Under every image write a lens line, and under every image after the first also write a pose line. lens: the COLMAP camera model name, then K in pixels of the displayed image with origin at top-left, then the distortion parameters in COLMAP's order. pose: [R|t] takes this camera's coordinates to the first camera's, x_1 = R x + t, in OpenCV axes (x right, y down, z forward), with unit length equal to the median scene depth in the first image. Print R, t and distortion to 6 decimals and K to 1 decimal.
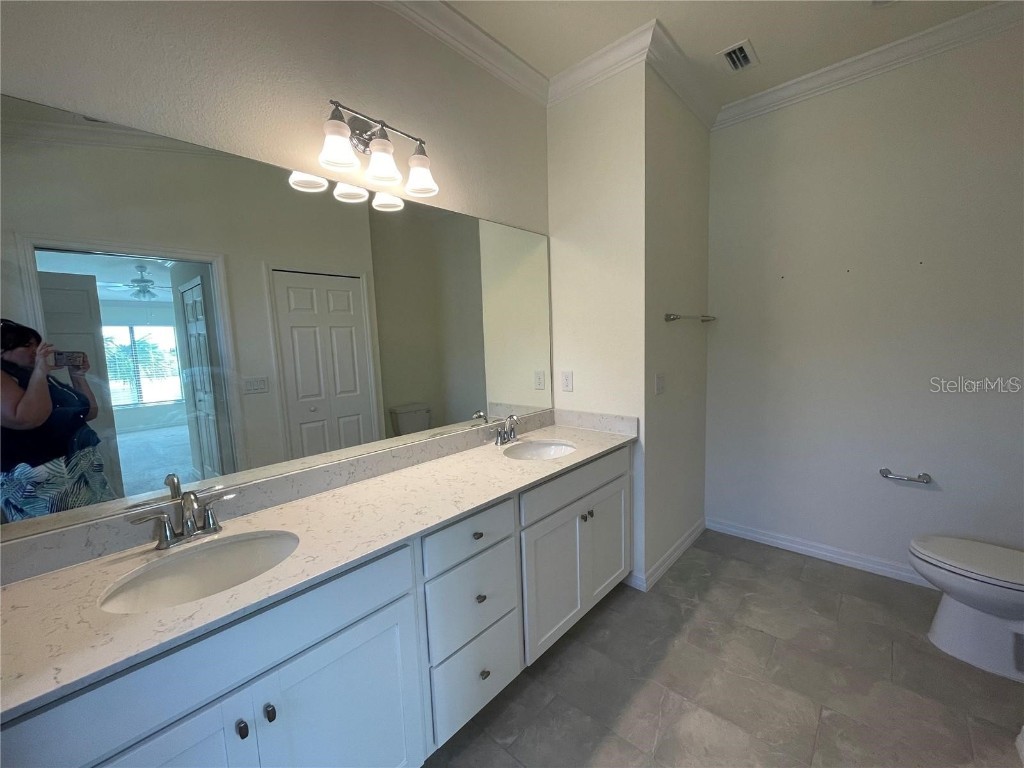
lens RADIAL K [[416.7, 0, 515.9], [0, 416.7, 382.8], [0, 0, 1]] dist [0.000293, -0.000024]
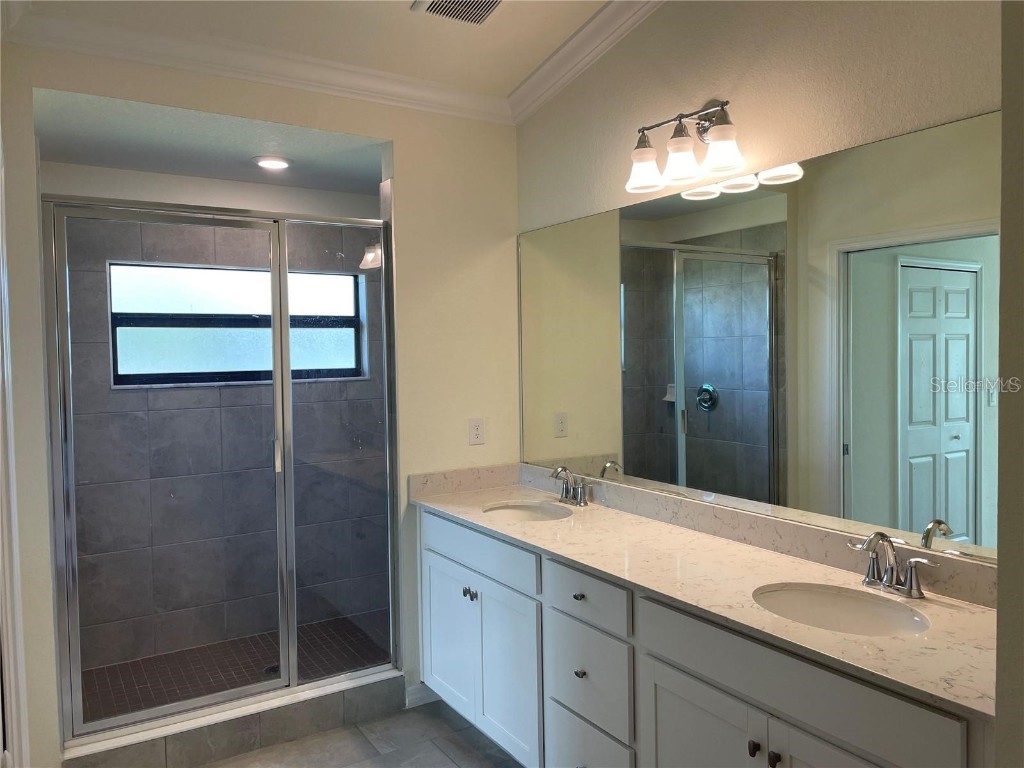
lens RADIAL K [[778.2, 0, 507.0], [0, 778.2, 376.0], [0, 0, 1]] dist [0.089475, -0.108993]
pose [[-0.285458, 0.068554, -0.955936, 1.299518], [-0.080657, 0.992181, 0.095239, -0.205494], [0.954991, 0.104290, -0.277696, 1.104032]]
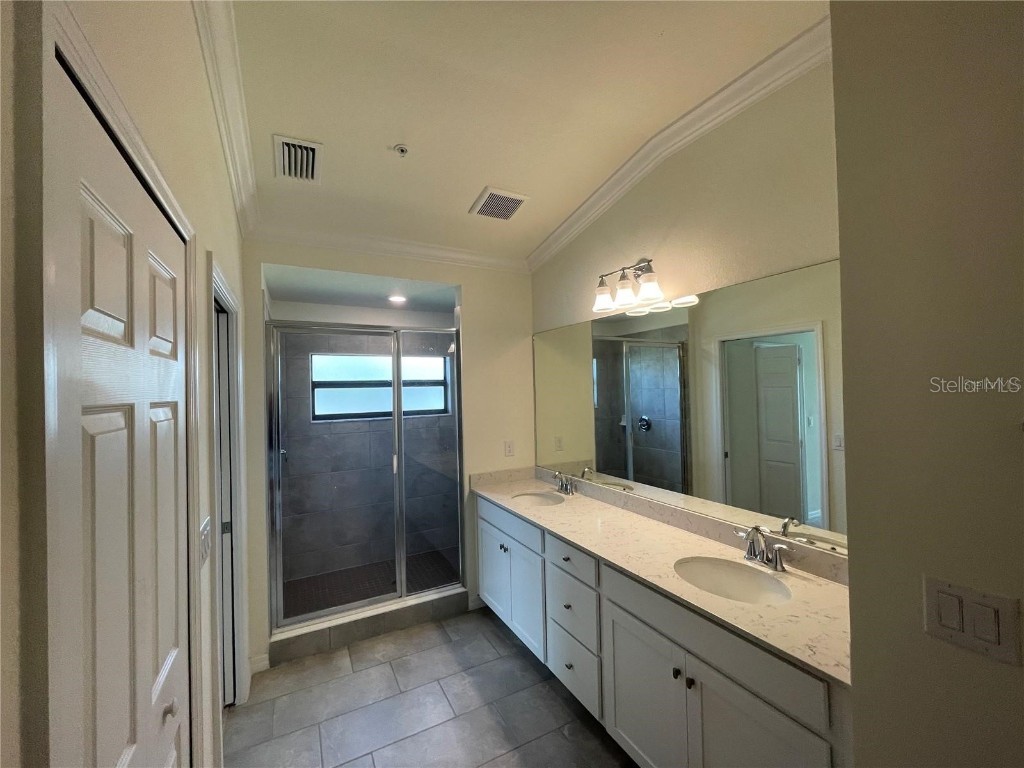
lens RADIAL K [[418.5, 0, 509.3], [0, 418.5, 383.5], [0, 0, 1]] dist [-0.000878, -0.000195]
pose [[-0.345740, 0.025695, -0.937978, 1.140989], [-0.069687, 0.996161, 0.052976, -0.257072], [0.935739, 0.083681, -0.342622, 1.099789]]
